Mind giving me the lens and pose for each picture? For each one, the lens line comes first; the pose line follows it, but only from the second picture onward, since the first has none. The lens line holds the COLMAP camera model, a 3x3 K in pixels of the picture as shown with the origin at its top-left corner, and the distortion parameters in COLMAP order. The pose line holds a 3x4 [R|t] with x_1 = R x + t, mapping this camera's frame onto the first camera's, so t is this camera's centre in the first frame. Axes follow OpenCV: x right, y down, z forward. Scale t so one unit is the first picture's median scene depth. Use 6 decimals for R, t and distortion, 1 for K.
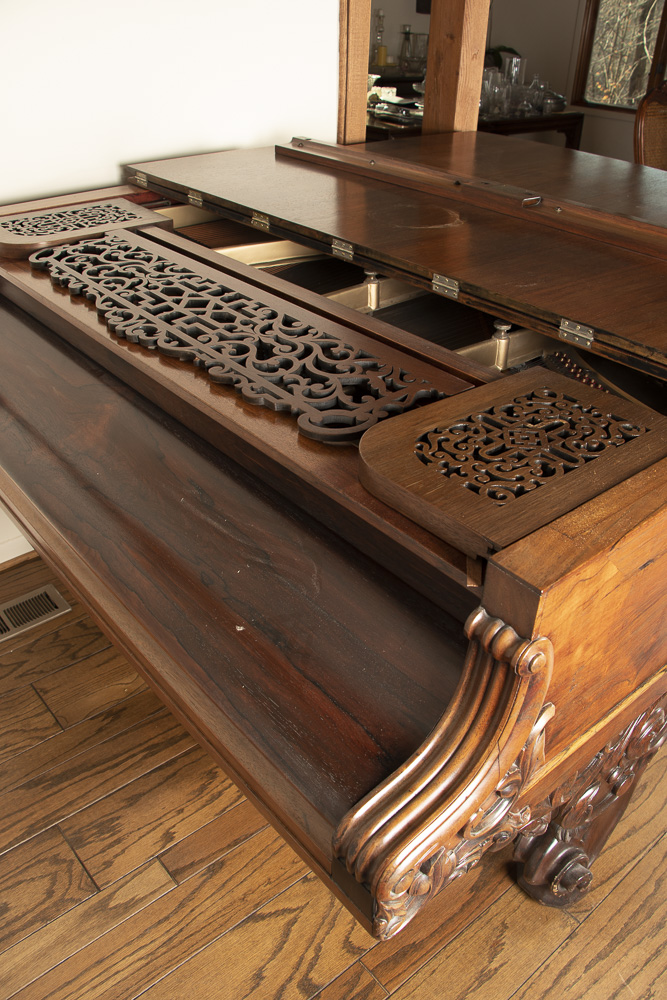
lens RADIAL K [[803.1, 0, 333.0], [0, 803.1, 501.7], [0, 0, 1]] dist [-0.142591, 0.083006]
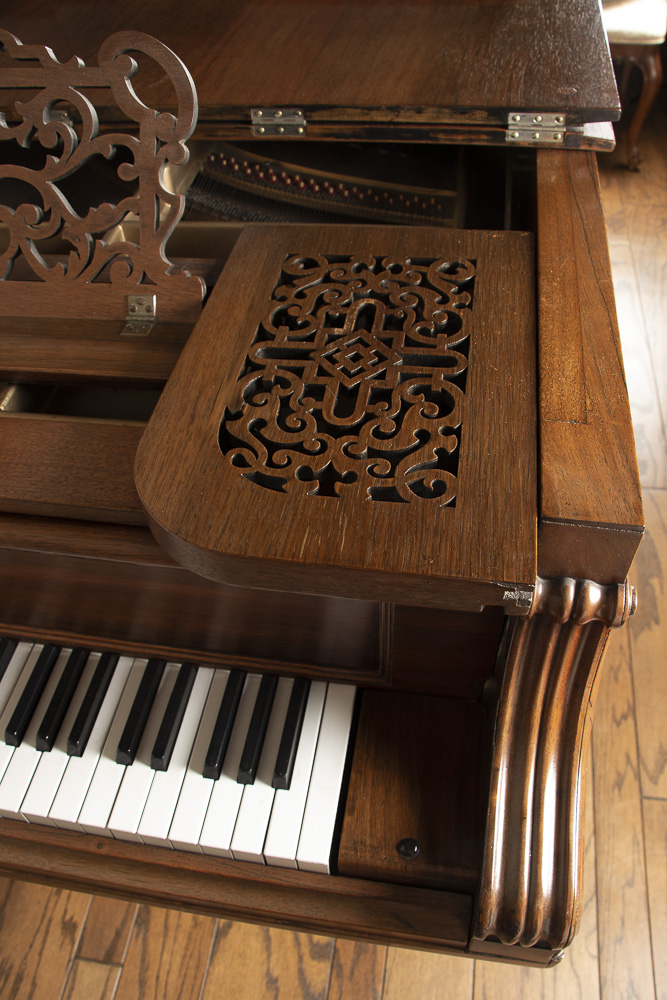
lens RADIAL K [[803.1, 0, 341.3], [0, 803.1, 494.8], [0, 0, 1]] dist [-0.142591, 0.083006]
pose [[0.754088, -0.515715, 0.406680, -0.098822], [0.406974, 0.852918, 0.326960, -0.100623], [-0.515483, -0.081048, 0.853058, 0.241081]]
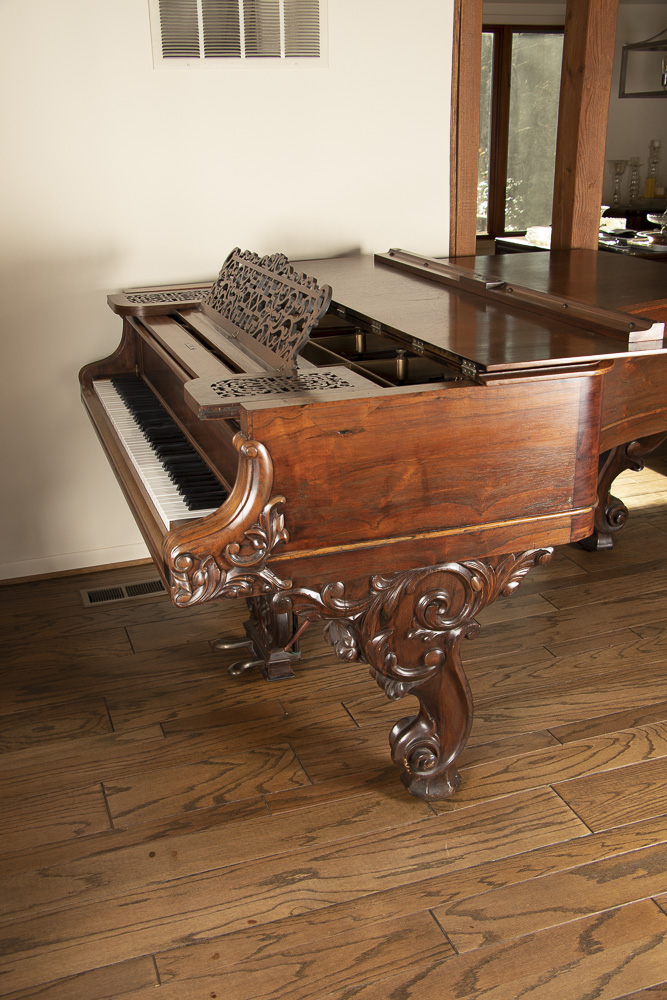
lens RADIAL K [[1012.4, 0, 328.7], [0, 1012.4, 510.3], [0, 0, 1]] dist [-0.076481, 0.000000]
pose [[0.934404, 0.088188, -0.345126, 0.671695], [-0.159896, 0.969616, -0.185146, 0.396509], [0.318312, 0.228185, 0.920113, -0.664411]]
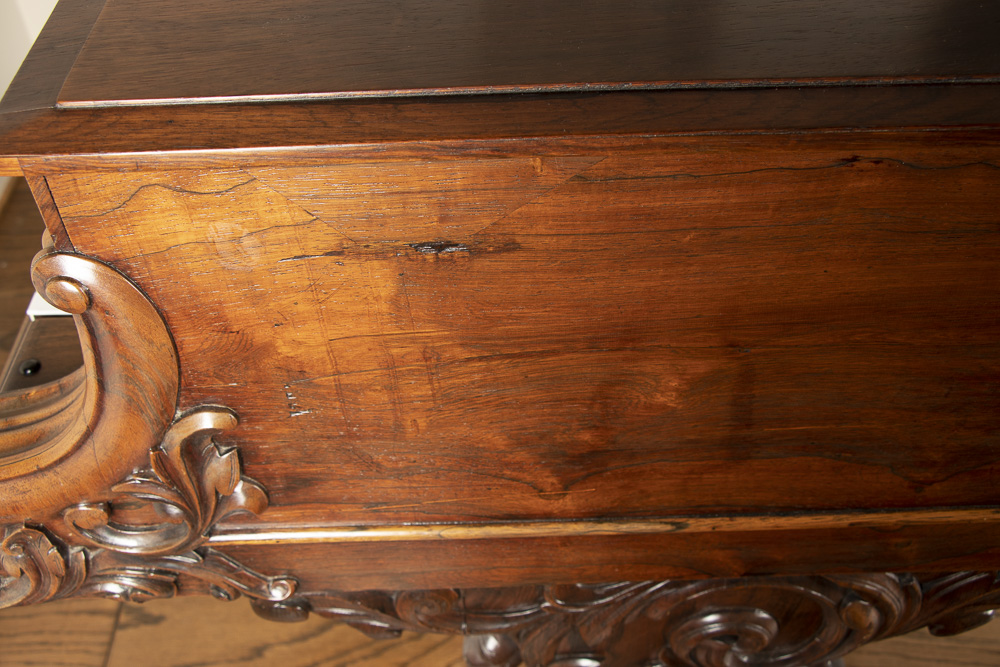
lens RADIAL K [[1052.0, 0, 493.0], [0, 1052.0, 331.8], [0, 0, 1]] dist [-0.028335, 0.000000]
pose [[0.783238, 0.407273, -0.469751, 0.417105], [-0.307946, 0.910505, 0.275953, -0.032485], [0.540099, -0.071479, 0.838560, 0.252441]]
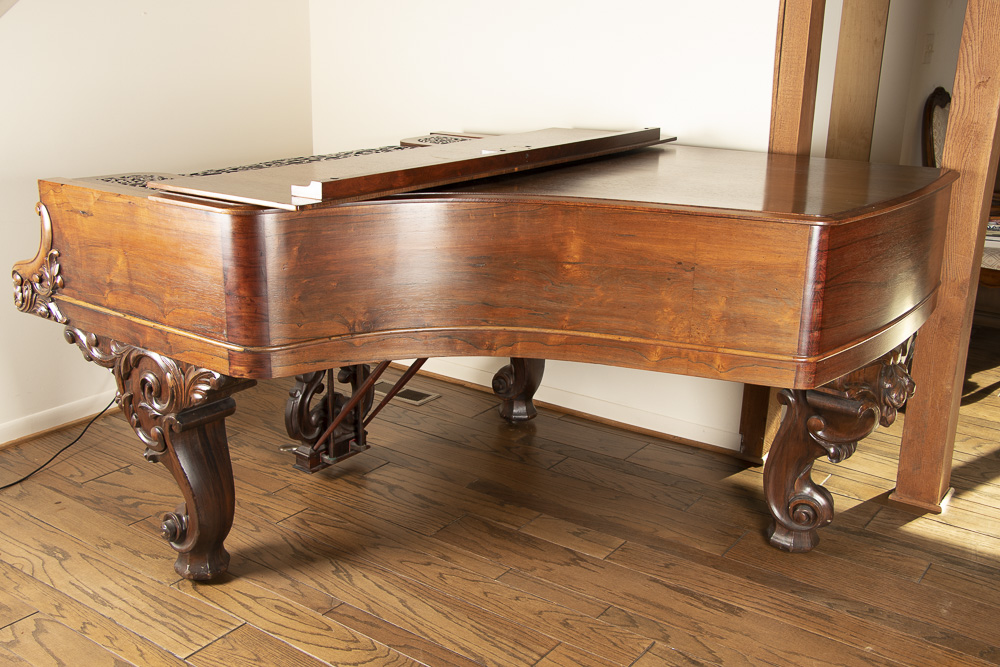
lens RADIAL K [[1052.0, 0, 491.5], [0, 1052.0, 334.6], [0, 0, 1]] dist [-0.028335, 0.000000]
pose [[0.237050, 0.262539, -0.935351, 2.099726], [-0.541187, 0.835255, 0.097288, -0.328117], [0.806798, 0.483138, 0.340080, 0.601183]]
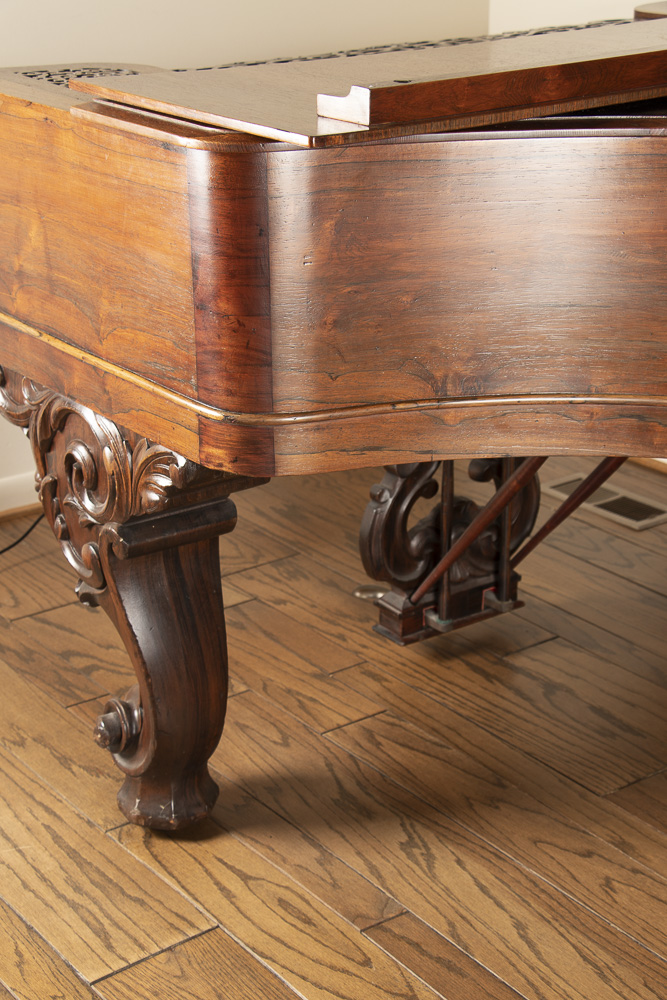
lens RADIAL K [[1799.6, 0, 332.6], [0, 1799.6, 505.0], [0, 0, 1]] dist [0.169612, 0.000000]
pose [[-0.062048, 0.340782, -0.938093, 1.870507], [-0.541604, 0.777984, 0.318442, -0.394425], [0.838341, 0.527833, 0.136296, 0.767218]]
